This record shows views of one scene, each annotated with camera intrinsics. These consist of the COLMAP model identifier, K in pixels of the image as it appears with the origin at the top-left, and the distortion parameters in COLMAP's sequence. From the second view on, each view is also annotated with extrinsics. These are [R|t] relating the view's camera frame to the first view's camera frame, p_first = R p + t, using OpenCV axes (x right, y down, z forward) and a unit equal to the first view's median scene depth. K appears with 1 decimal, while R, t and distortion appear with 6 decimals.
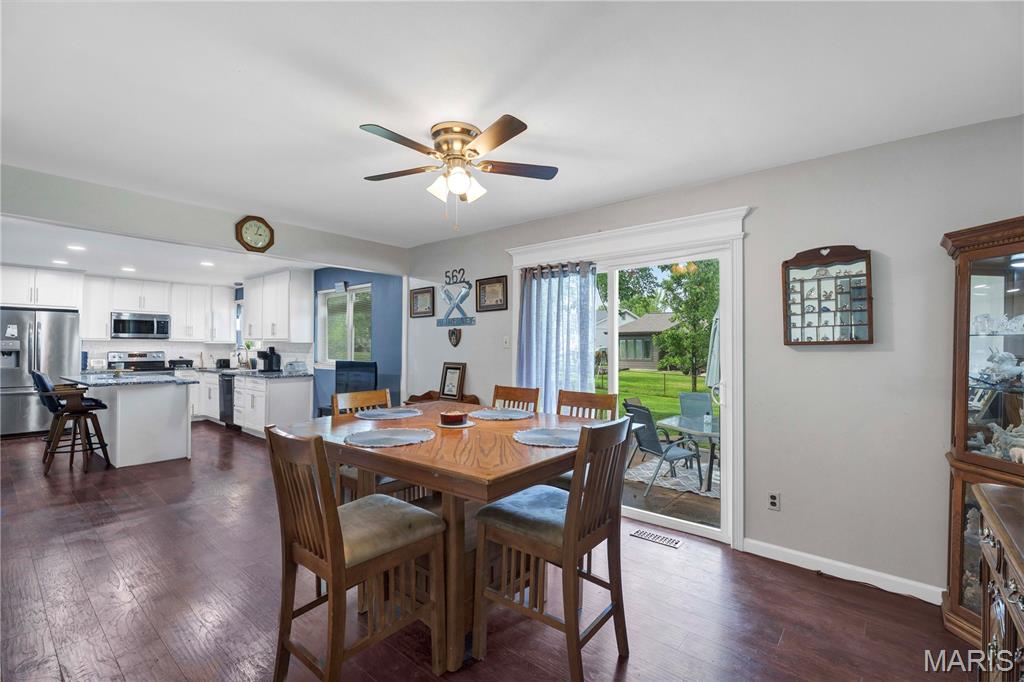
lens RADIAL K [[457.3, 0, 516.5], [0, 457.3, 346.2], [0, 0, 1]] dist [0.001851, 0.000559]
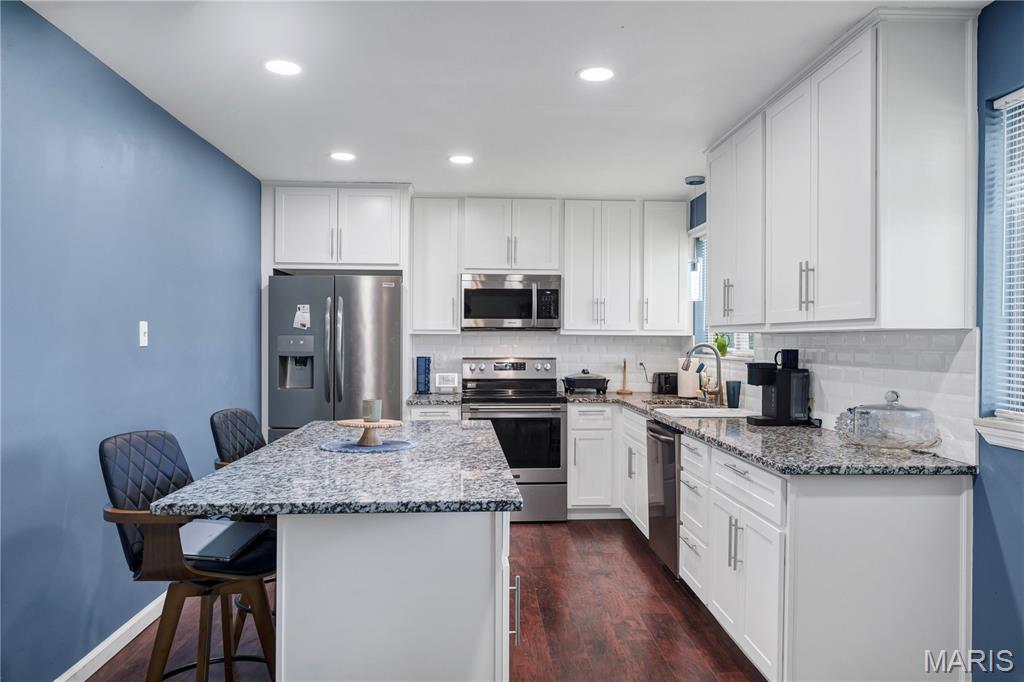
lens RADIAL K [[701.7, 0, 514.8], [0, 701.7, 345.3], [0, 0, 1]] dist [-0.008796, 0.001213]
pose [[0.683814, -0.004740, -0.729641, -0.308027], [0.001430, 0.999986, -0.005156, 0.002527], [0.729655, 0.002483, 0.683811, 0.529257]]
